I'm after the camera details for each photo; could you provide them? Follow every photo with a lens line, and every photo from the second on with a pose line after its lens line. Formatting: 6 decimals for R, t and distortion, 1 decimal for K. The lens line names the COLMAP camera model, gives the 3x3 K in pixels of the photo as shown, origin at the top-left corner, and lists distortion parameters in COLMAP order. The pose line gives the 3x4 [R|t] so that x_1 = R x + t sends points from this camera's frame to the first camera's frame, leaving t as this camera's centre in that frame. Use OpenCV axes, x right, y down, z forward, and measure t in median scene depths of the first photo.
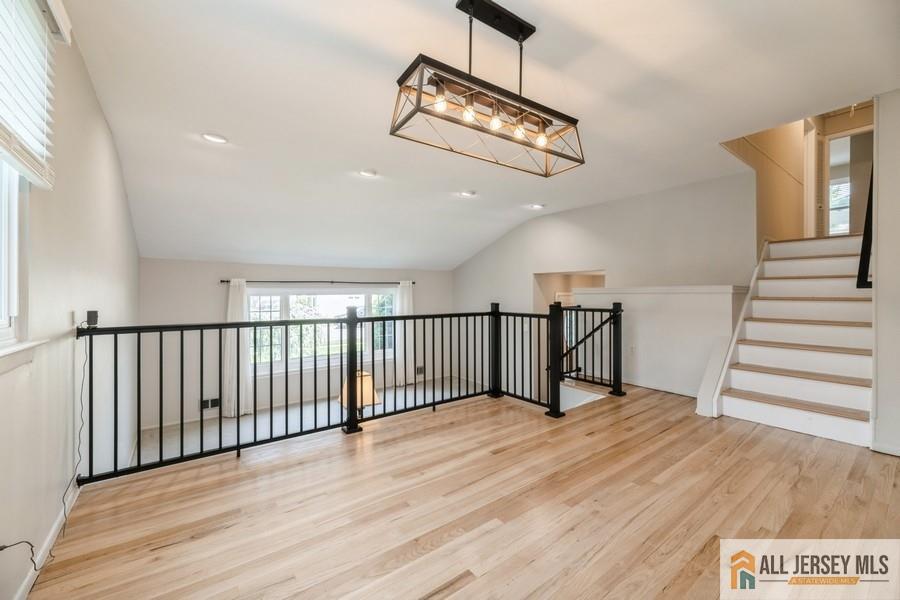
lens RADIAL K [[360.8, 0, 449.9], [0, 360.8, 292.6], [0, 0, 1]] dist [-0.001000, -0.000077]
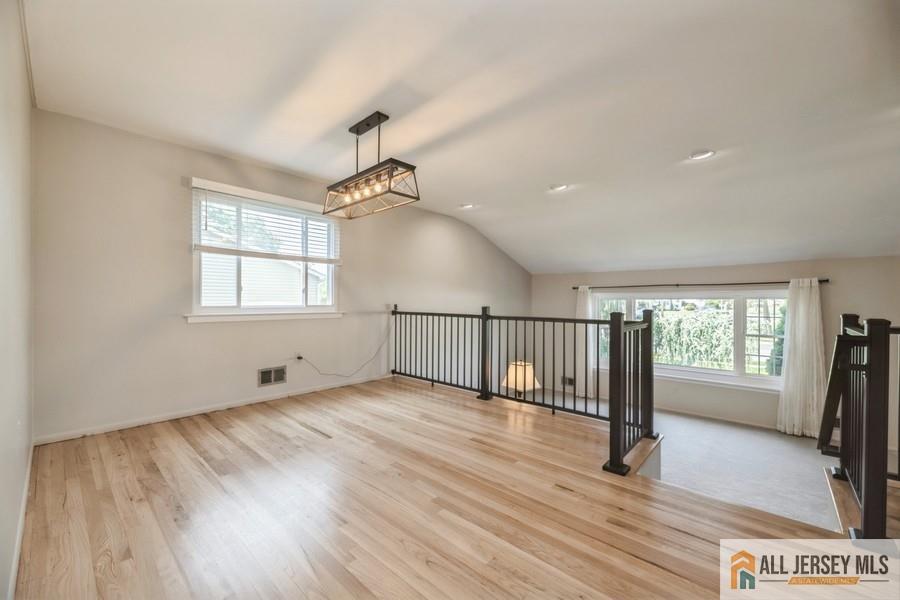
lens RADIAL K [[360.8, 0, 451.4], [0, 360.8, 298.9], [0, 0, 1]] dist [-0.001000, -0.000077]
pose [[0.198521, 0.005553, -0.980081, 1.208549], [0.001024, 0.999982, 0.005873, -0.001029], [0.980096, -0.002169, 0.198512, 0.711034]]
